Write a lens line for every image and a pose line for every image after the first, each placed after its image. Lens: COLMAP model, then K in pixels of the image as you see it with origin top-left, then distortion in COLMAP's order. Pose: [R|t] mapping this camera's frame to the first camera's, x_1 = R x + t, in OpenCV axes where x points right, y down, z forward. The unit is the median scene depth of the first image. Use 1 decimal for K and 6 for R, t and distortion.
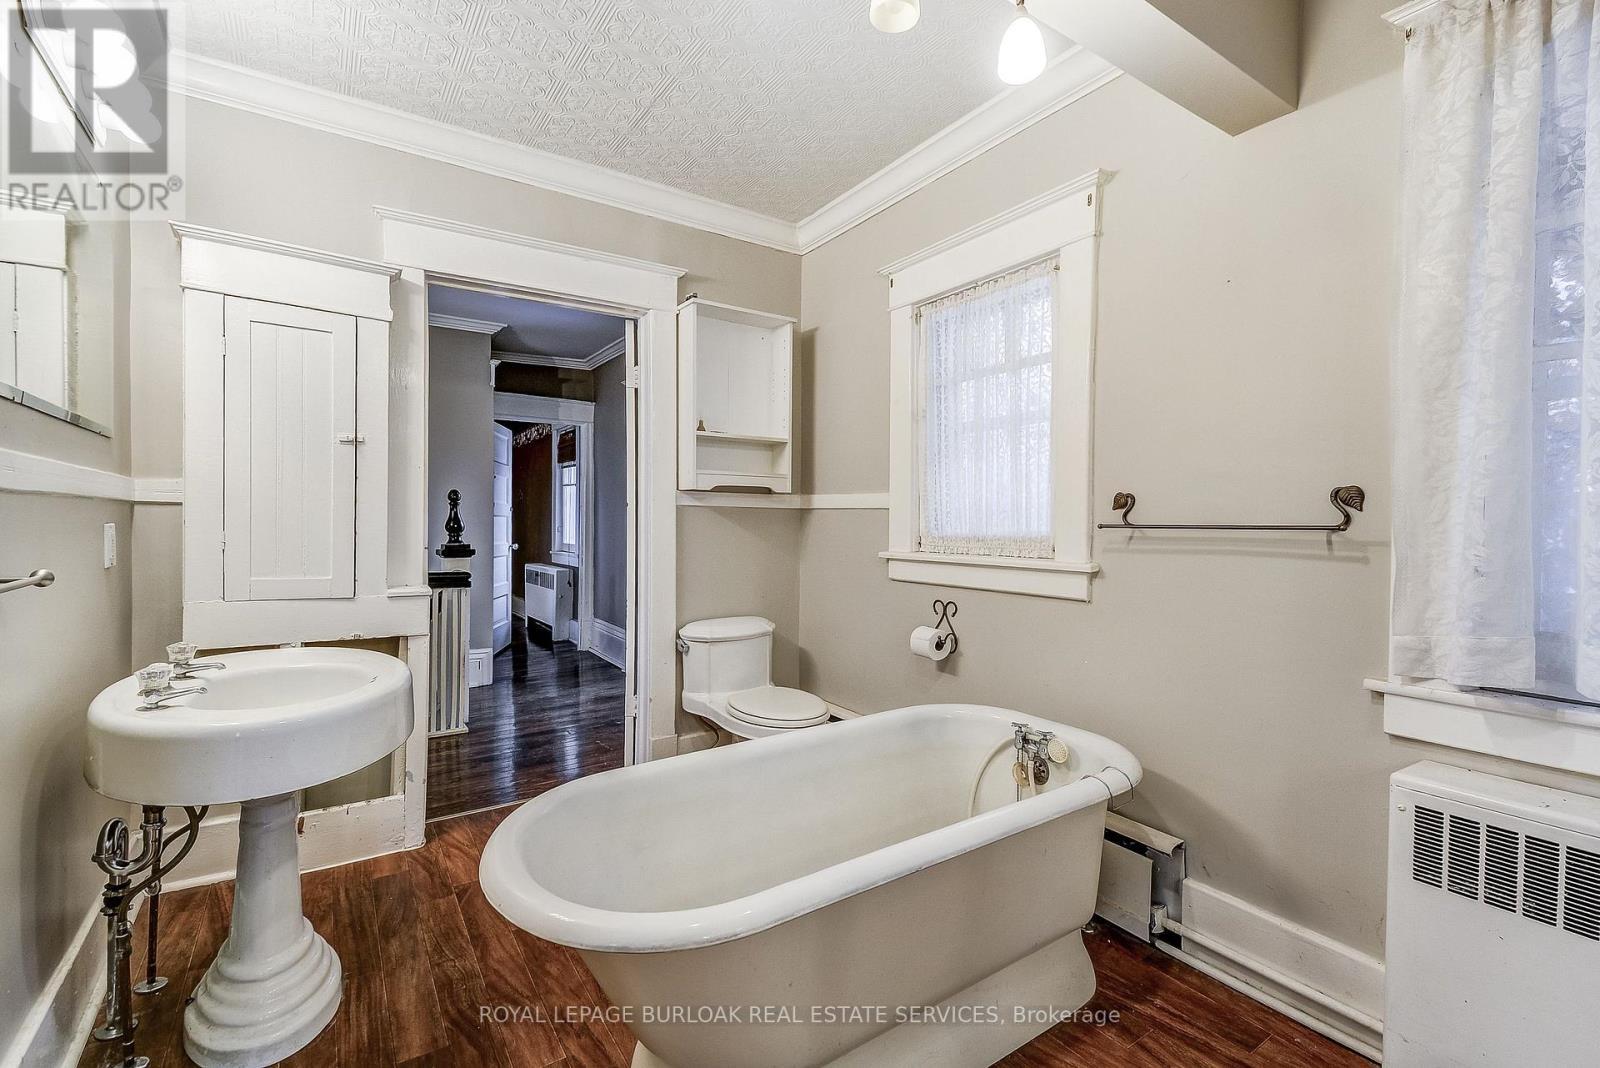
lens RADIAL K [[715.7, 0, 805.6], [0, 715.7, 527.5], [0, 0, 1]] dist [0.037163, -0.004641]
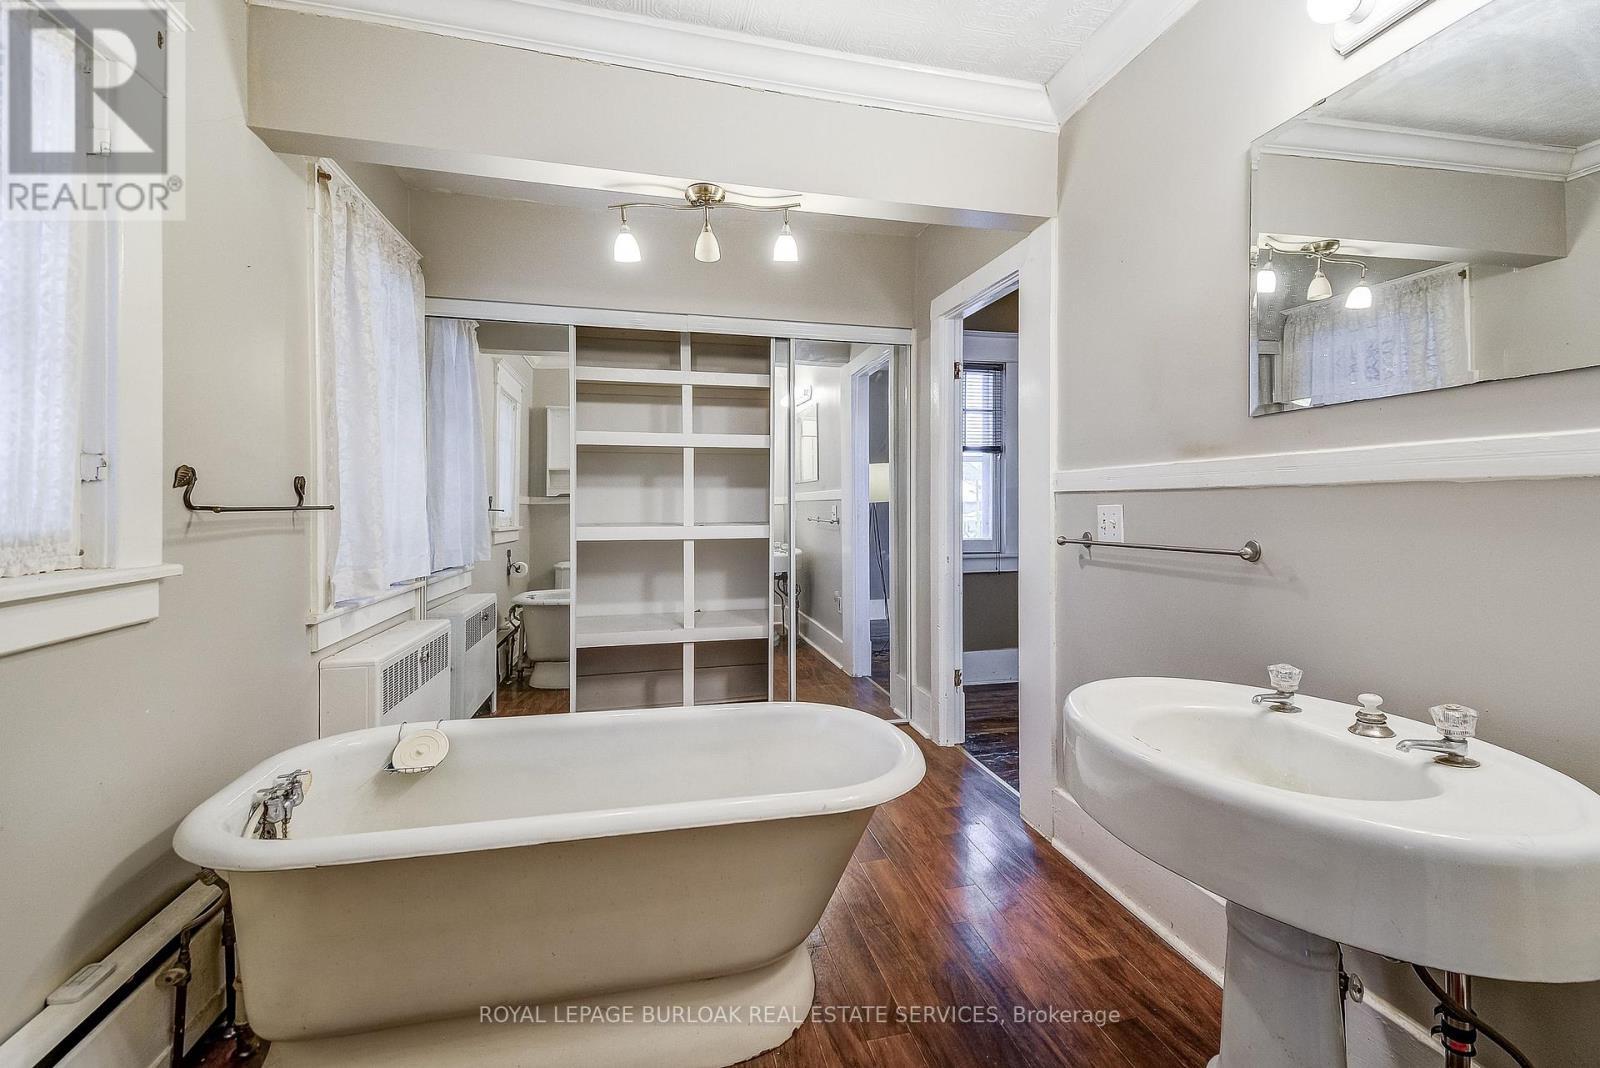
lens RADIAL K [[715.7, 0, 802.0], [0, 715.7, 519.5], [0, 0, 1]] dist [0.037163, -0.004641]
pose [[-0.930831, -0.014425, 0.365166, -0.462531], [-0.003821, 0.999550, 0.029744, -0.016666], [-0.365431, 0.026291, -0.930467, 1.500497]]
